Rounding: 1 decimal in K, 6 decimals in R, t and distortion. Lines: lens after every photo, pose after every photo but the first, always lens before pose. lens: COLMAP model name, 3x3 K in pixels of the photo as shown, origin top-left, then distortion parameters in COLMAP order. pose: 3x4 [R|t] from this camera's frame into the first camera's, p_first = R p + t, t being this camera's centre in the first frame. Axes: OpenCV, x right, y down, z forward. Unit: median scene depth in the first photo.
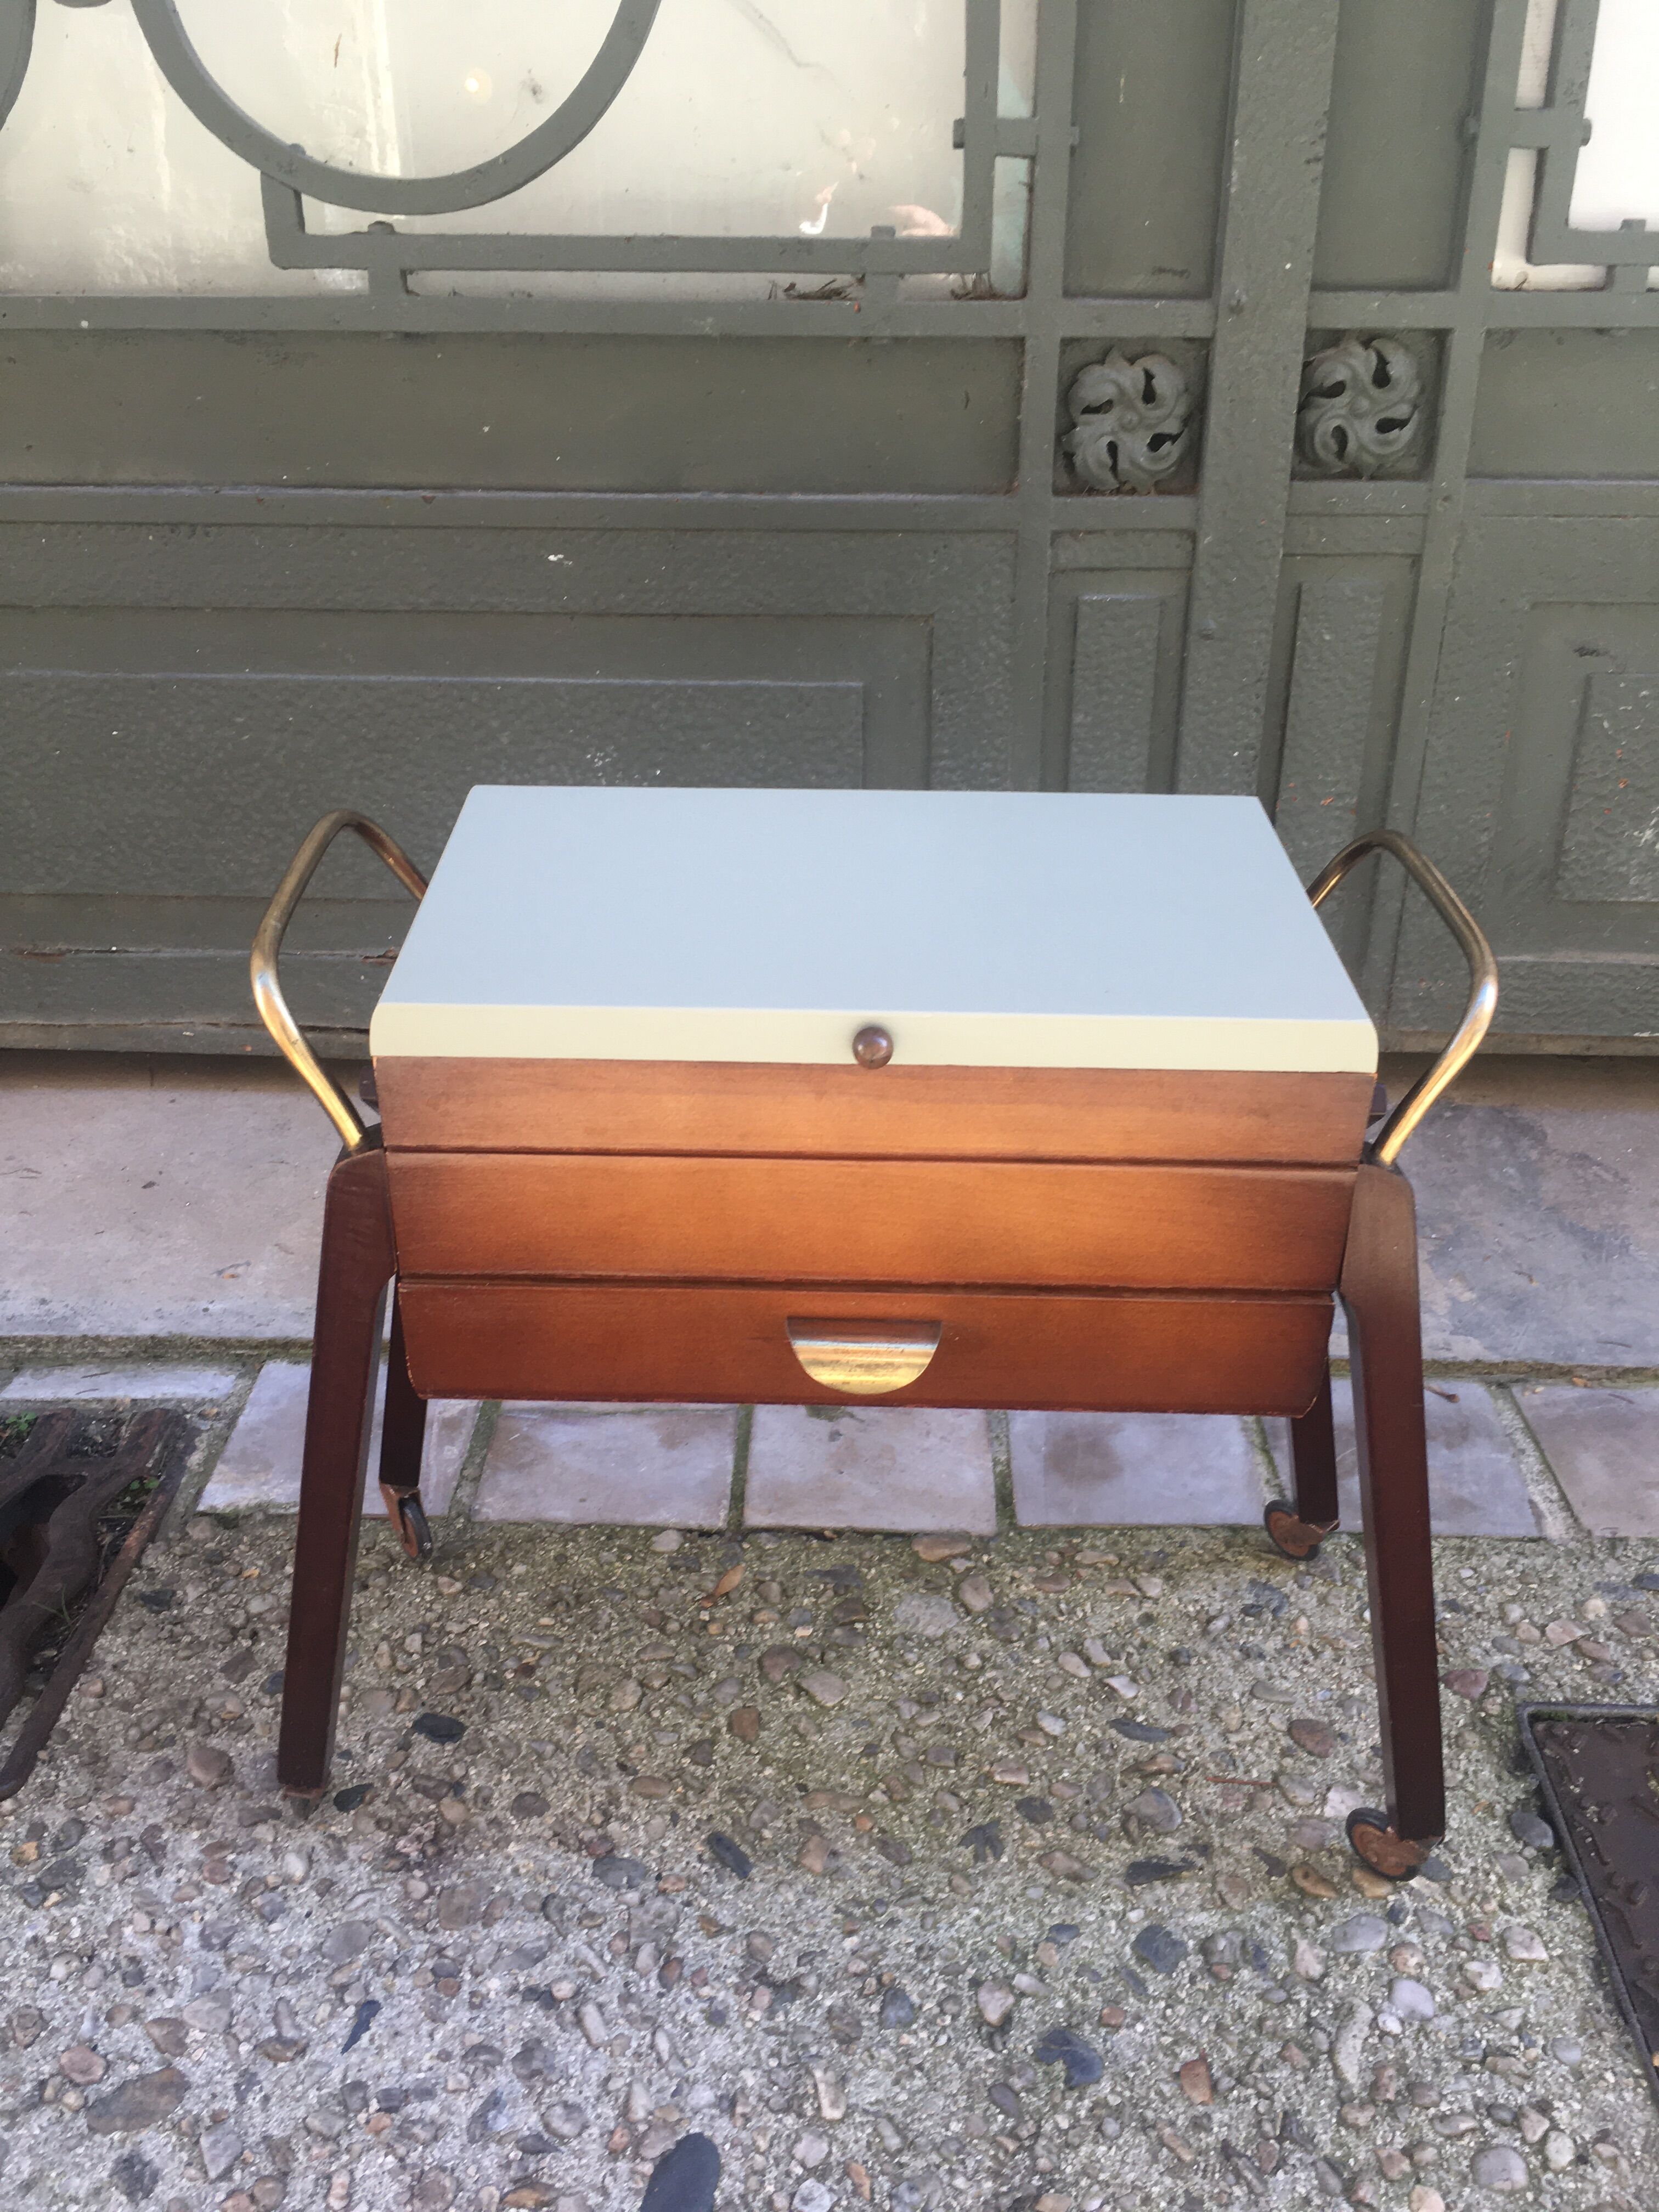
lens RADIAL K [[1878.2, 0, 827.9], [0, 1878.2, 1093.0], [0, 0, 1]] dist [0.084669, -0.132746]
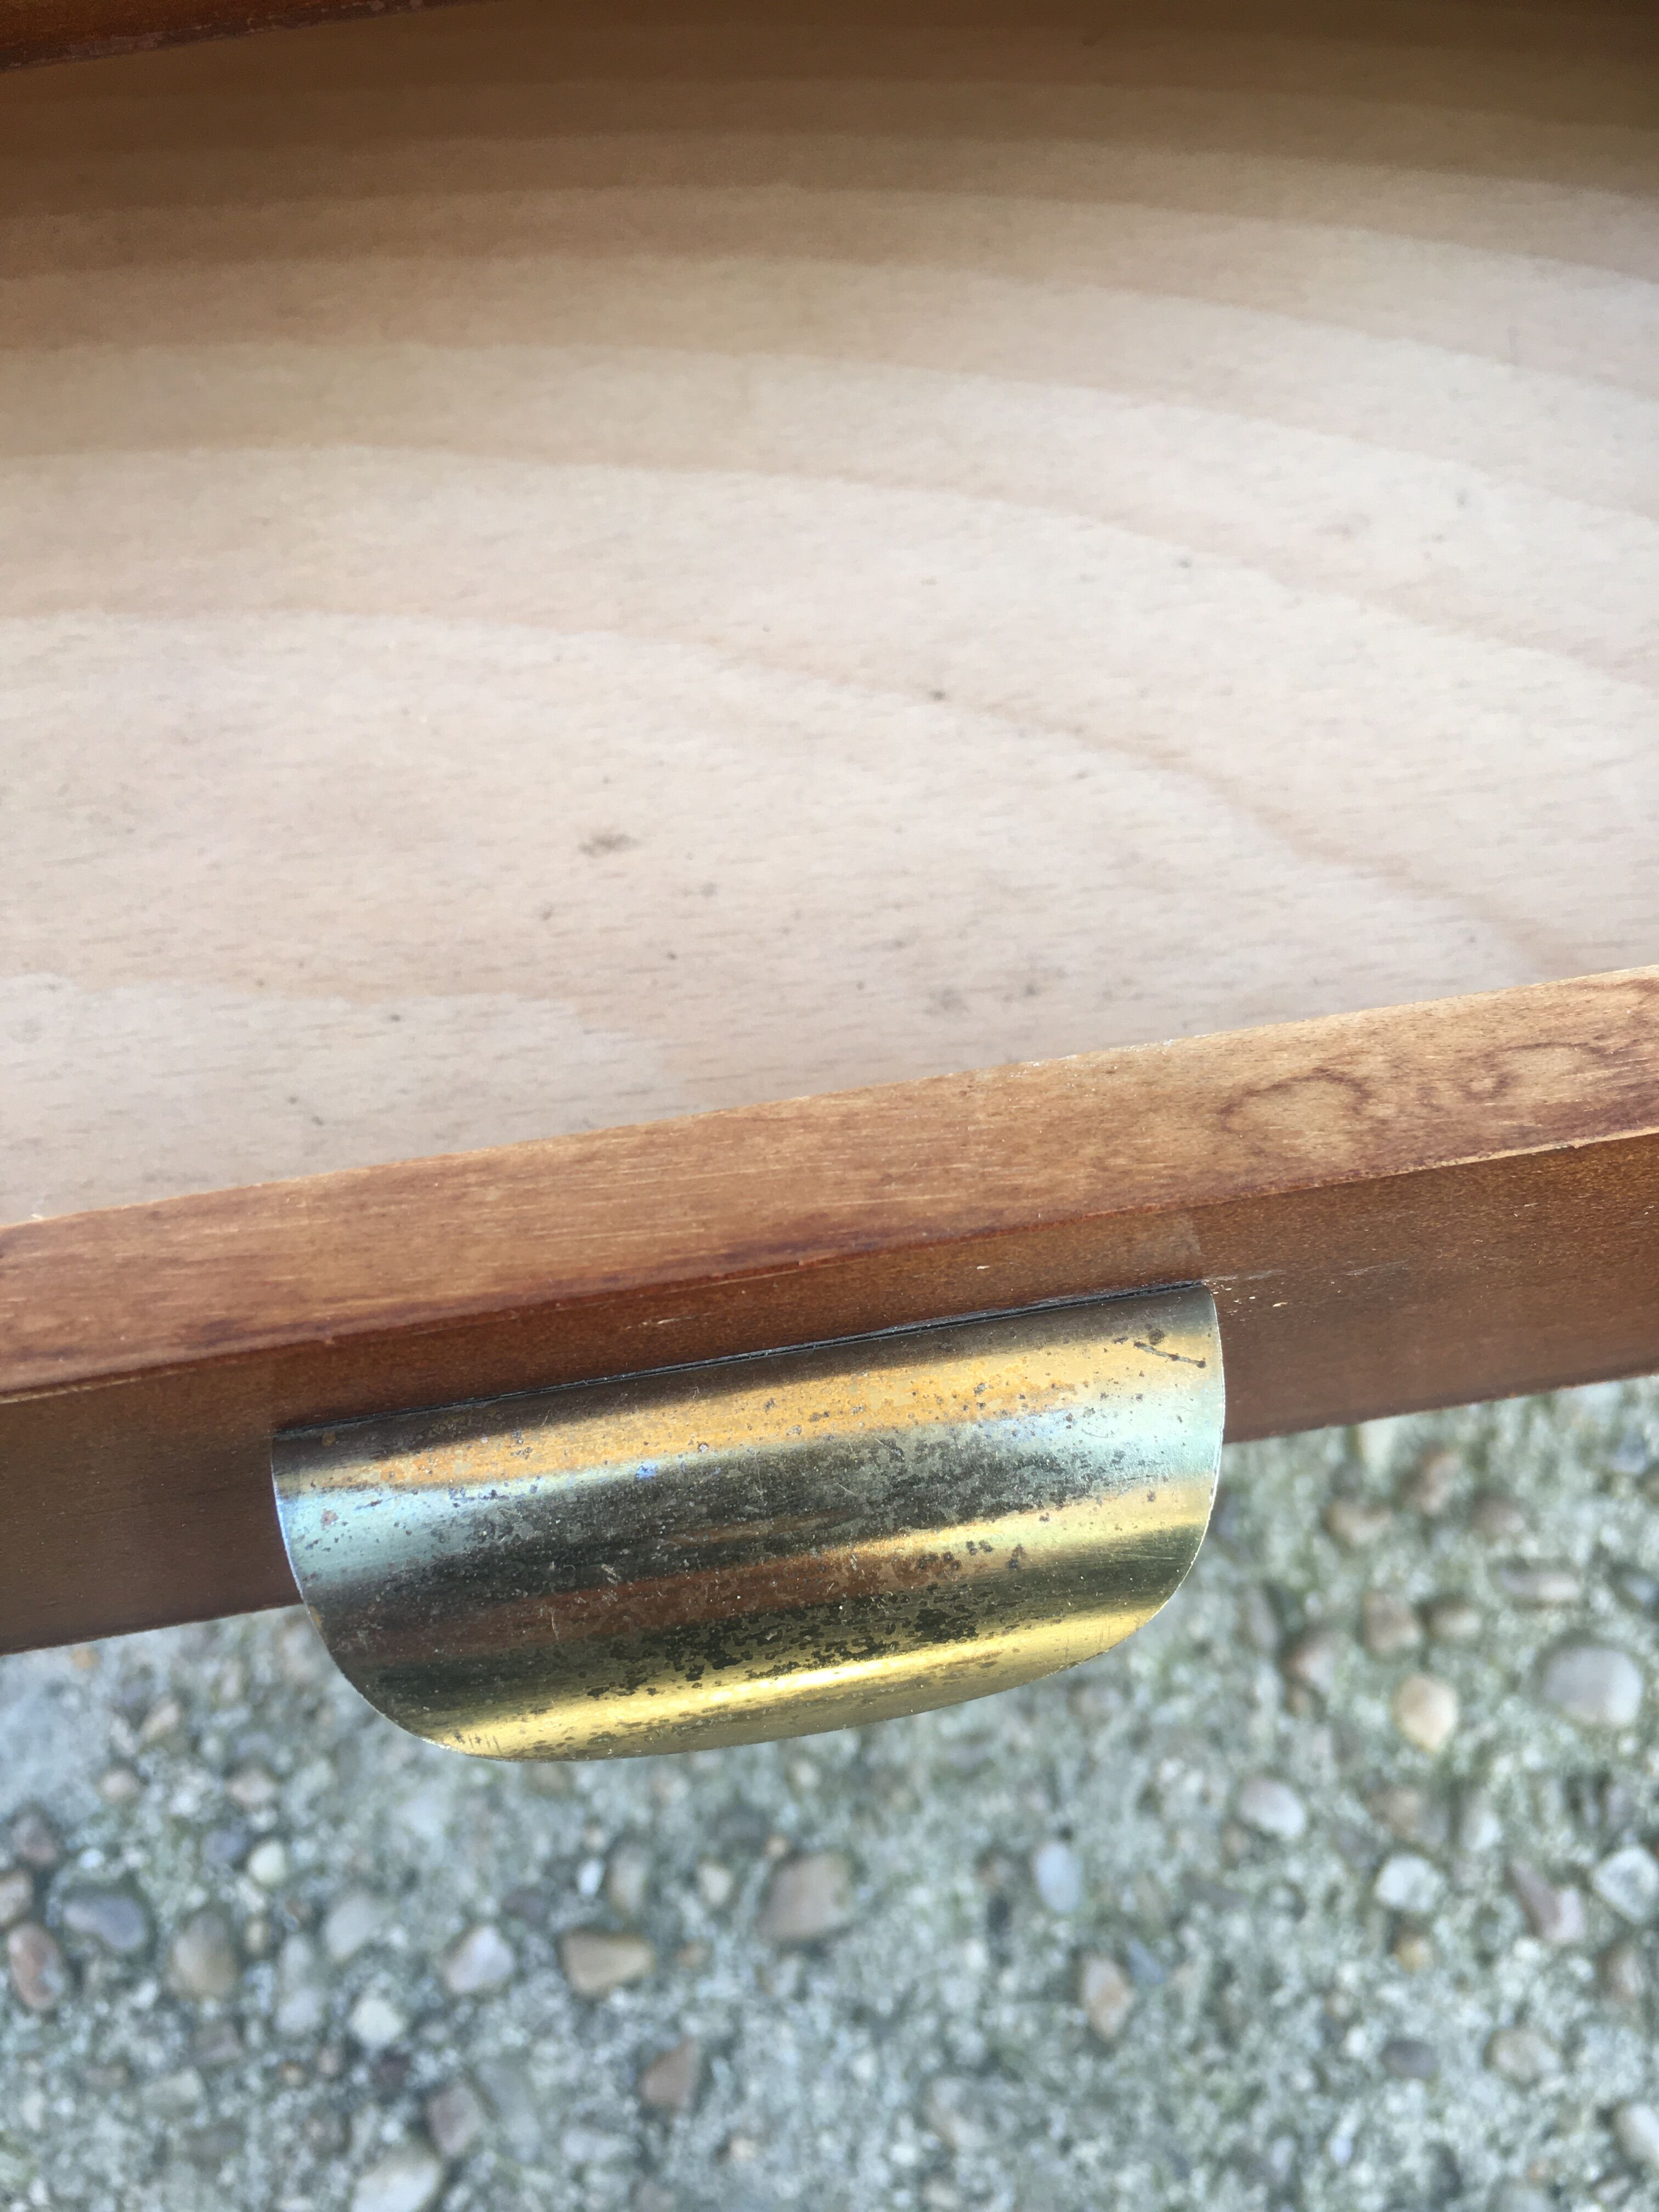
lens RADIAL K [[1958.9, 0, 829.5], [0, 1958.9, 1106.0], [0, 0, 1]] dist [0.075746, -0.162169]
pose [[0.966465, 0.200177, -0.160854, 0.170474], [-0.075070, 0.819256, 0.568493, 0.113224], [0.245580, -0.537354, 0.806809, 0.490644]]
